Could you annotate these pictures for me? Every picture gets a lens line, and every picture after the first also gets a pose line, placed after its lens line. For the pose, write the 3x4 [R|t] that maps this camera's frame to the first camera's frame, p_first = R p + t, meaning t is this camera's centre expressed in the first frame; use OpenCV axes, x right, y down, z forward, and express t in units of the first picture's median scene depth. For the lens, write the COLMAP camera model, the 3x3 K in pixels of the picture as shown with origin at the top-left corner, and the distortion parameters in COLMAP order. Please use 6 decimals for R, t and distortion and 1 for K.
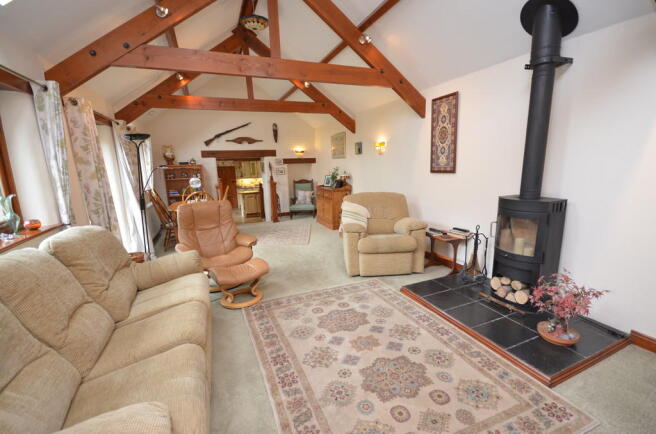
lens RADIAL K [[288.3, 0, 332.8], [0, 288.3, 219.2], [0, 0, 1]] dist [0.001158, -0.002549]
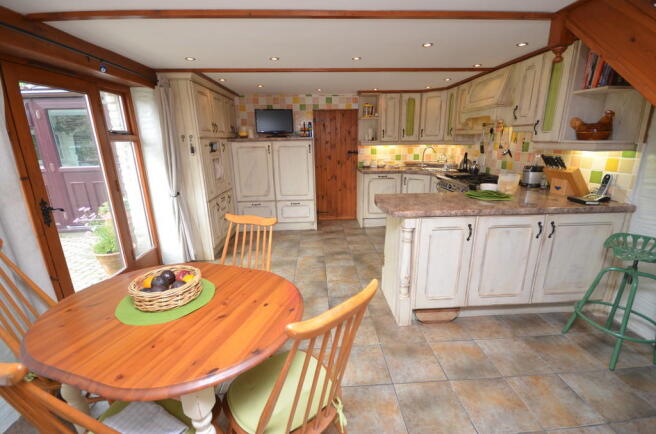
lens RADIAL K [[288.3, 0, 330.1], [0, 288.3, 218.1], [0, 0, 1]] dist [0.001158, -0.002549]
pose [[0.938559, 0.106627, -0.328235, -0.427291], [-0.081406, 0.992638, 0.089683, -0.138215], [0.335381, -0.057453, 0.940329, 1.138793]]
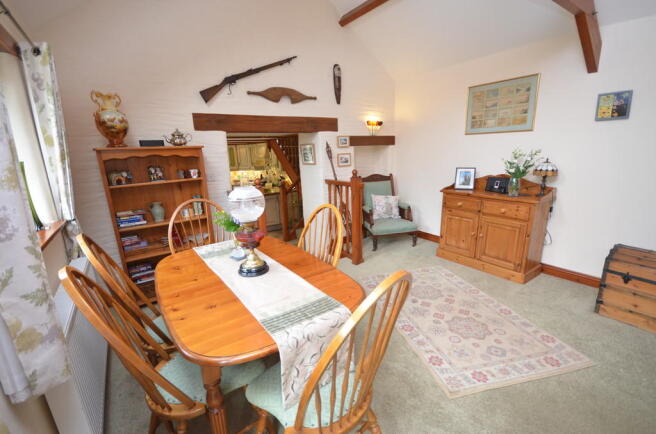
lens RADIAL K [[288.3, 0, 331.4], [0, 288.3, 220.7], [0, 0, 1]] dist [0.001158, -0.002549]
pose [[0.977543, -0.054875, 0.203467, -0.347225], [0.045150, 0.997619, 0.052138, -0.092429], [-0.205844, -0.041780, 0.977693, 0.532069]]
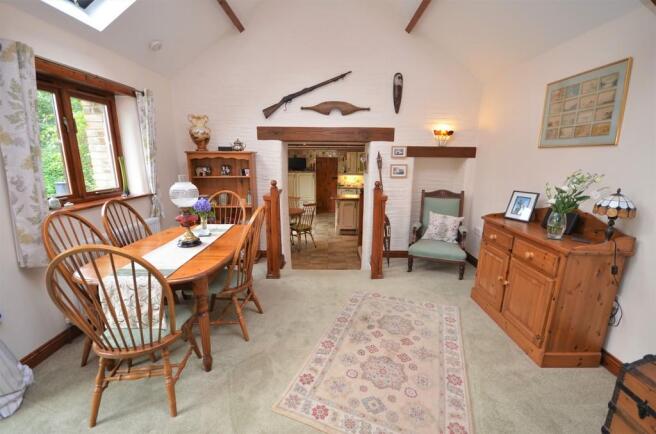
lens RADIAL K [[288.3, 0, 333.1], [0, 288.3, 220.3], [0, 0, 1]] dist [0.001158, -0.002549]
pose [[0.921096, 0.120290, -0.370287, -0.098702], [-0.110102, 0.992731, 0.048616, -0.102157], [0.373443, -0.004011, 0.927644, 0.536599]]
